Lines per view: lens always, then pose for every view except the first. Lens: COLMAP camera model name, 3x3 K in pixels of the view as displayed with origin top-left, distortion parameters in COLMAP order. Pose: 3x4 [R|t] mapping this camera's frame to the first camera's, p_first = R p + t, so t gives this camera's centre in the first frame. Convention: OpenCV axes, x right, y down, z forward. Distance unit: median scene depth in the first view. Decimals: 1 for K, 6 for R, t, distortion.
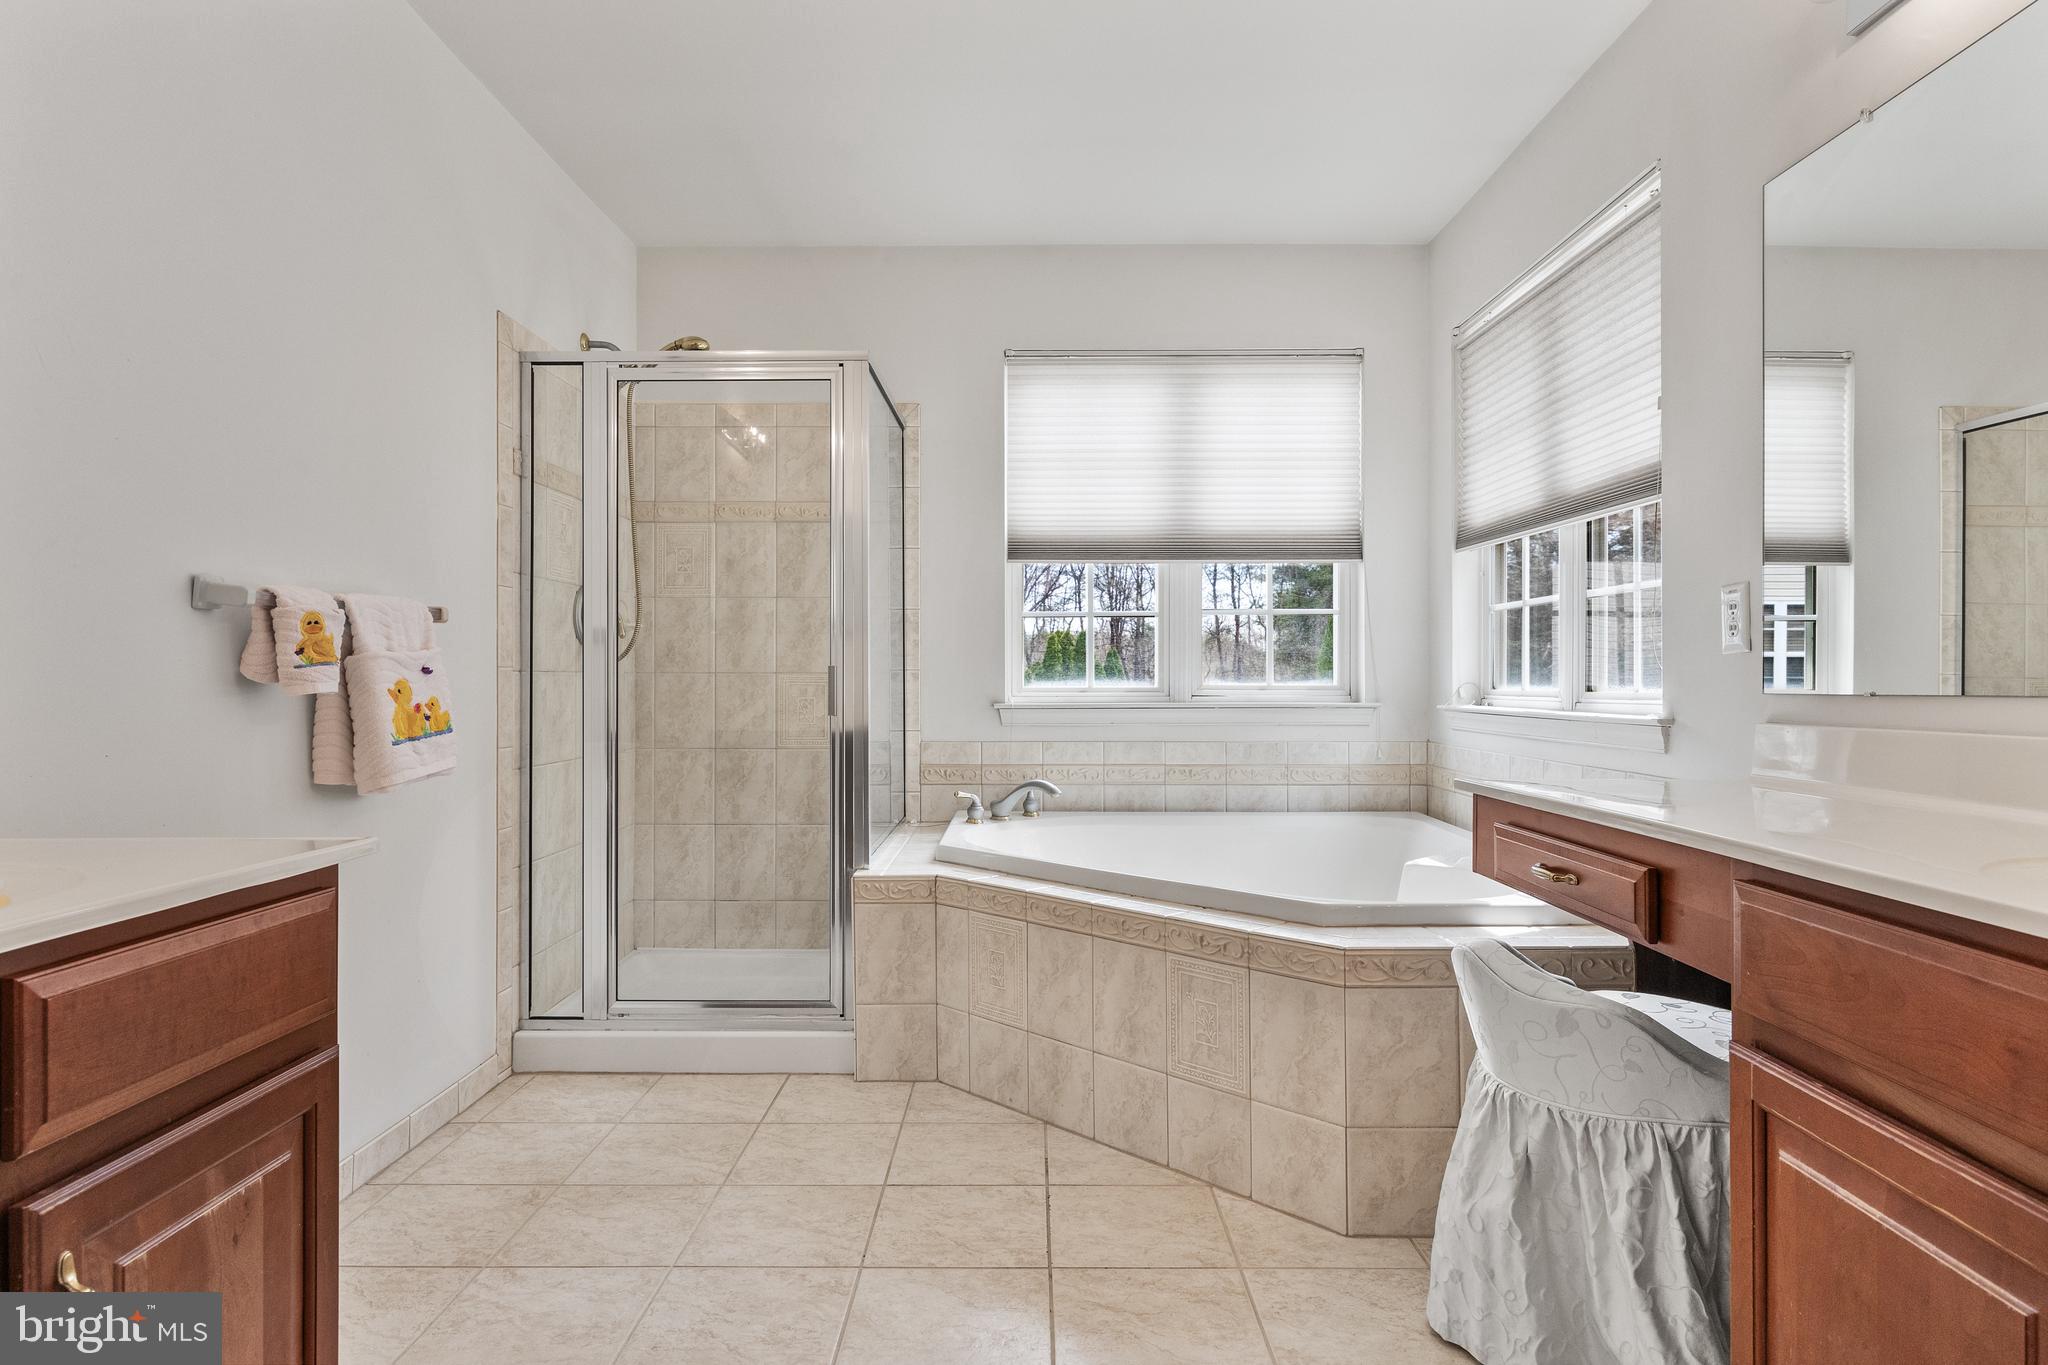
lens RADIAL K [[1189.7, 0, 1024.9], [0, 1189.7, 680.3], [0, 0, 1]] dist [-0.000178, -0.000002]
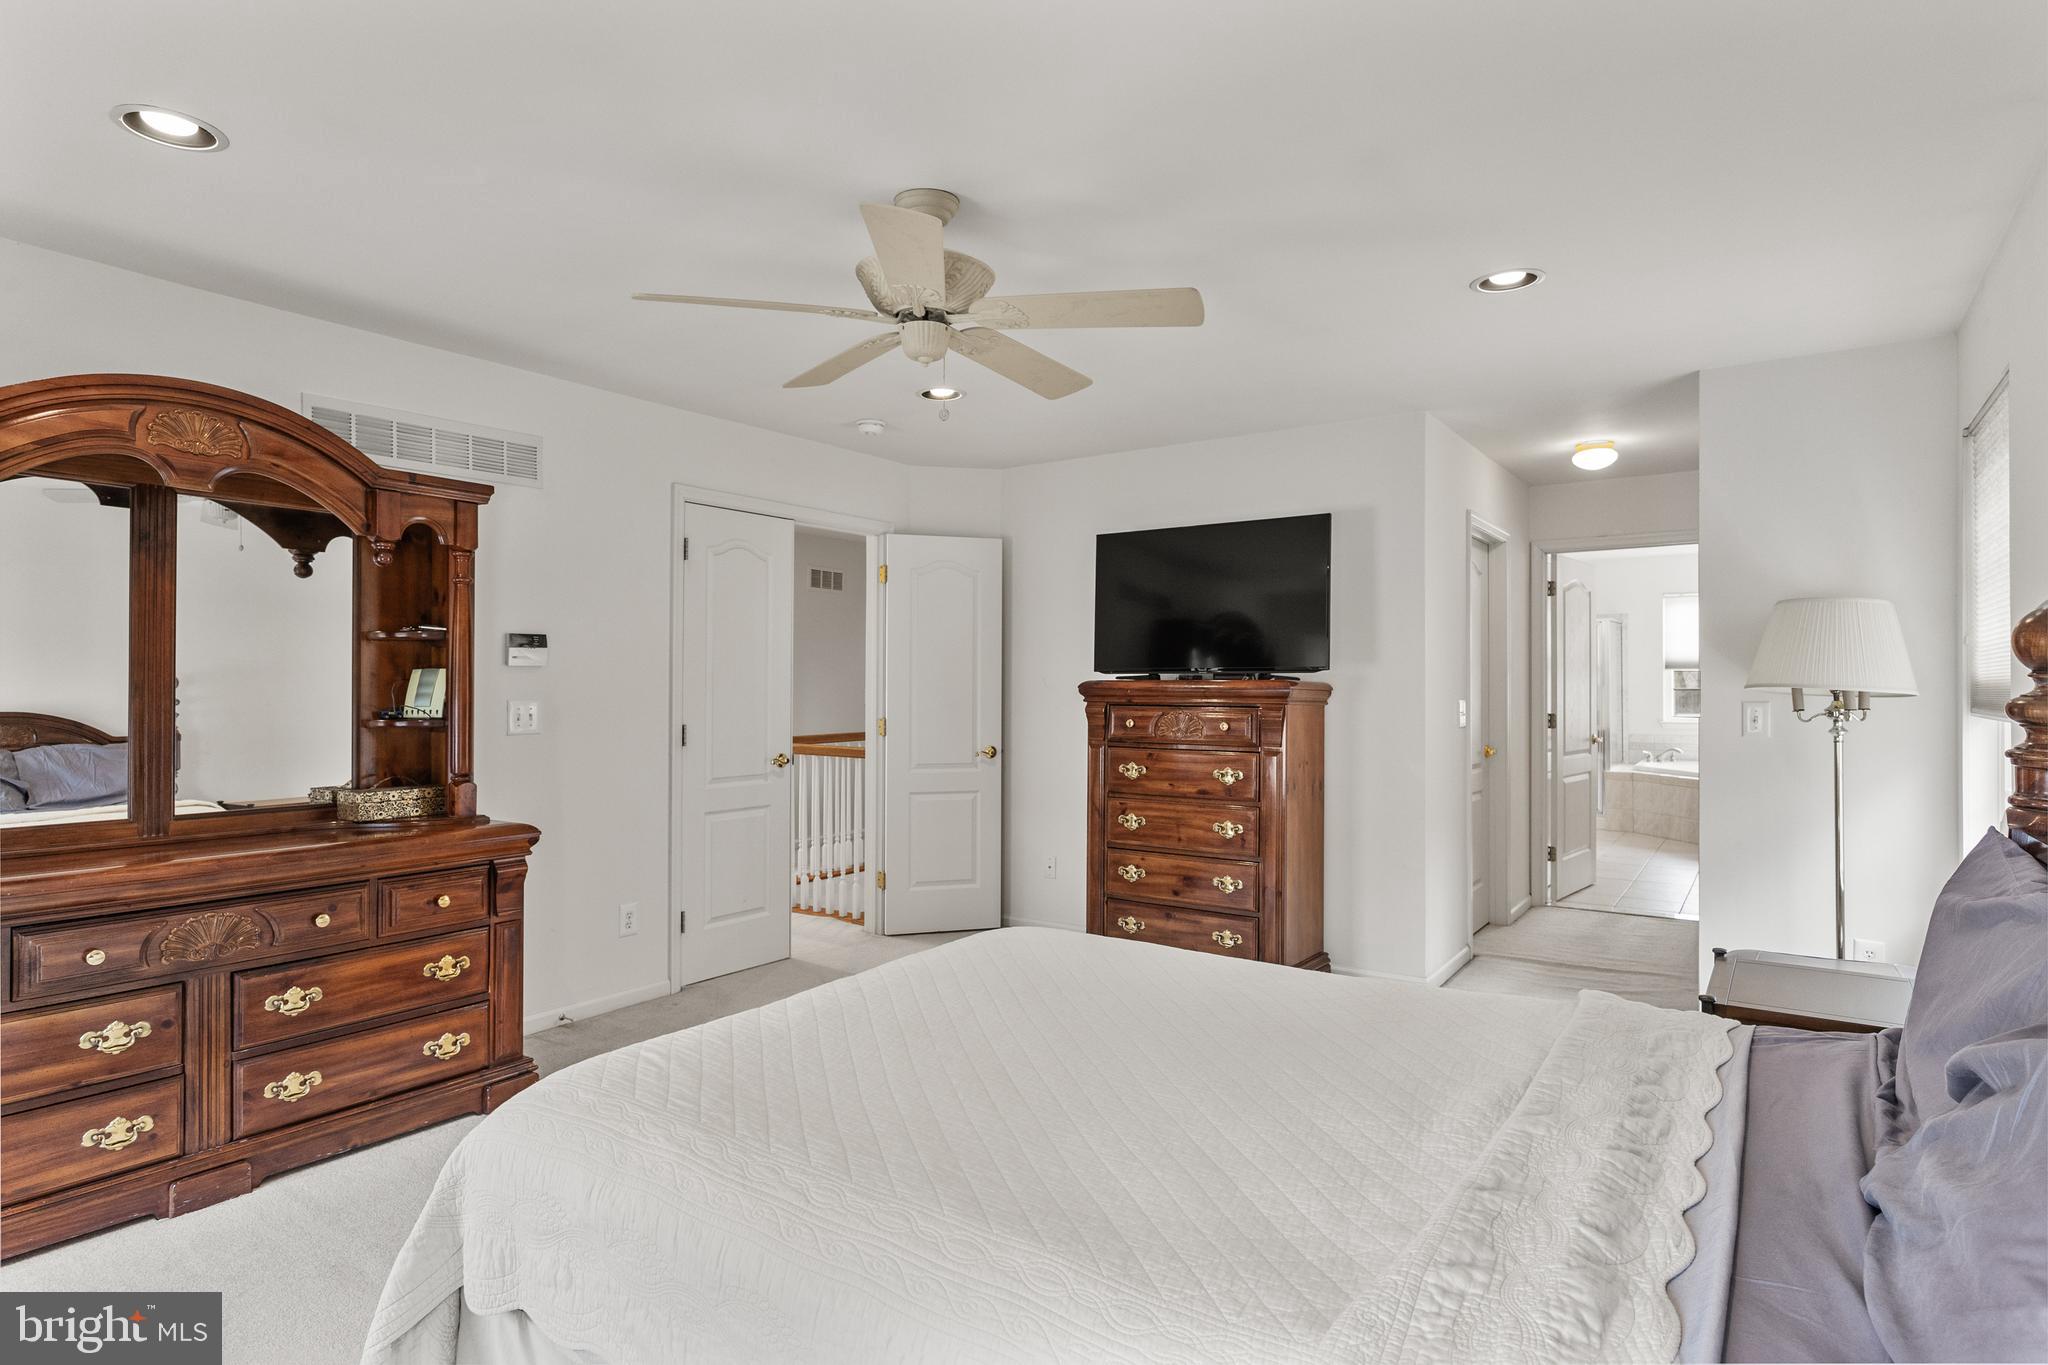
lens RADIAL K [[1090.2, 0, 1027.2], [0, 1090.2, 684.9], [0, 0, 1]] dist [-0.031324, -0.000466]
pose [[0.822739, -0.002285, -0.568414, 0.217695], [-0.001027, 0.999984, -0.005506, -0.056886], [0.568418, 0.005114, 0.822724, -2.158260]]
